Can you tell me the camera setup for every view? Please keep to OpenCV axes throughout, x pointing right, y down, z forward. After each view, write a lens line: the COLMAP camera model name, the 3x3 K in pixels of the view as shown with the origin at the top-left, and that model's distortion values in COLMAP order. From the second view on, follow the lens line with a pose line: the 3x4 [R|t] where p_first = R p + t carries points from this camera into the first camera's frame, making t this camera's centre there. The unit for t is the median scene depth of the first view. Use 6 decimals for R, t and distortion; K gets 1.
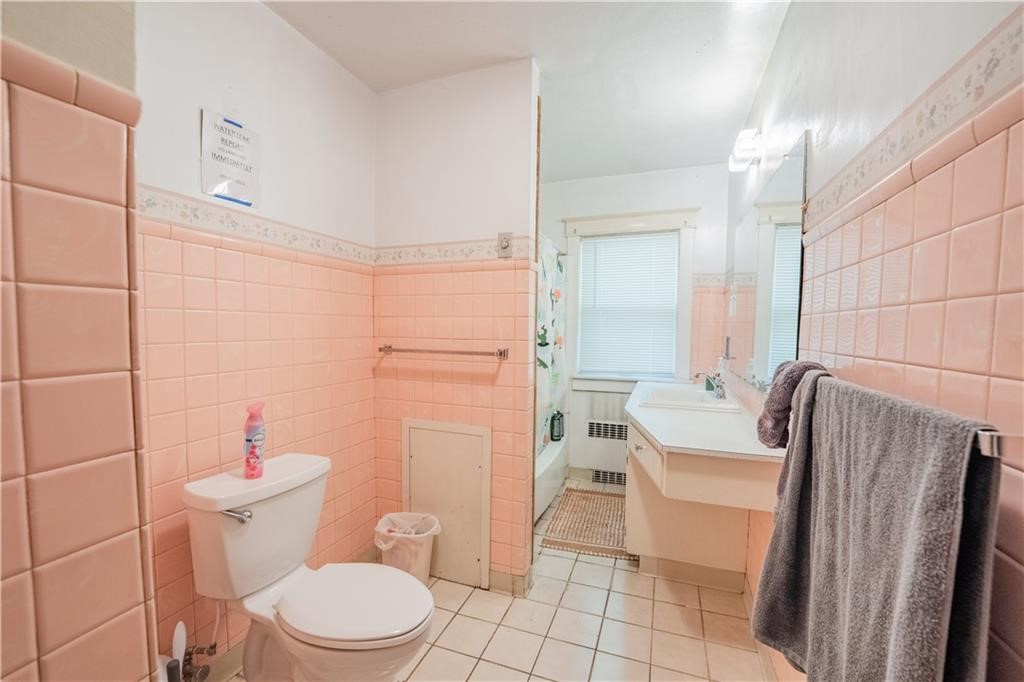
lens RADIAL K [[416.4, 0, 506.3], [0, 416.4, 347.2], [0, 0, 1]] dist [-0.024630, -0.000174]
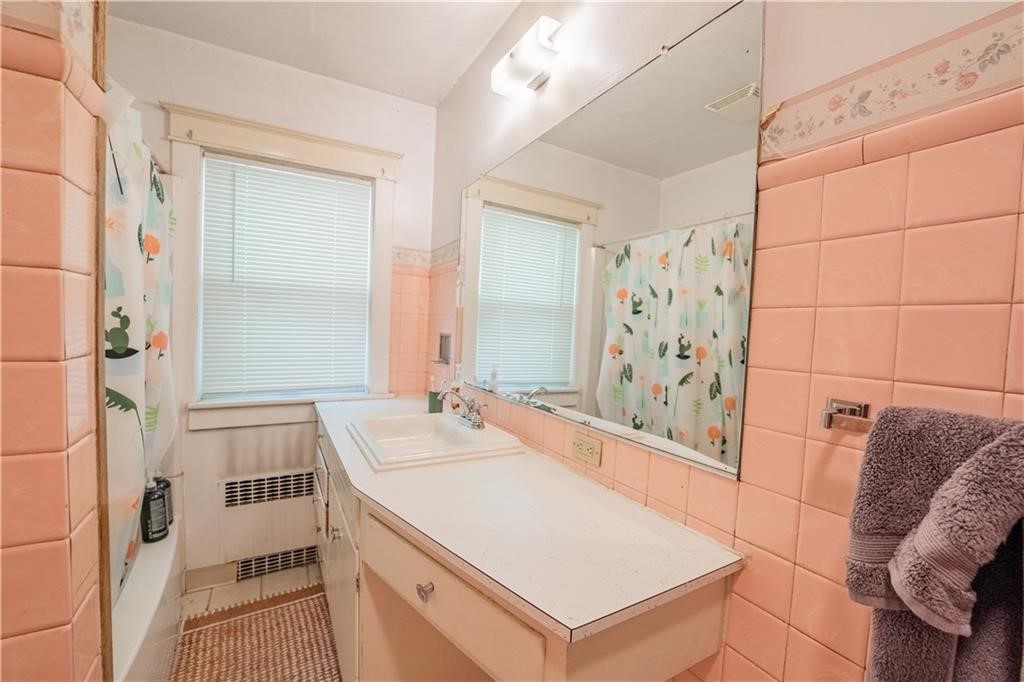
lens RADIAL K [[416.4, 0, 506.3], [0, 416.4, 347.2], [0, 0, 1]] dist [-0.024630, -0.000174]
pose [[0.645154, -0.022160, 0.763731, 0.023079], [0.006536, 0.999703, 0.023486, -0.016353], [-0.764025, -0.010161, 0.645107, 0.369121]]
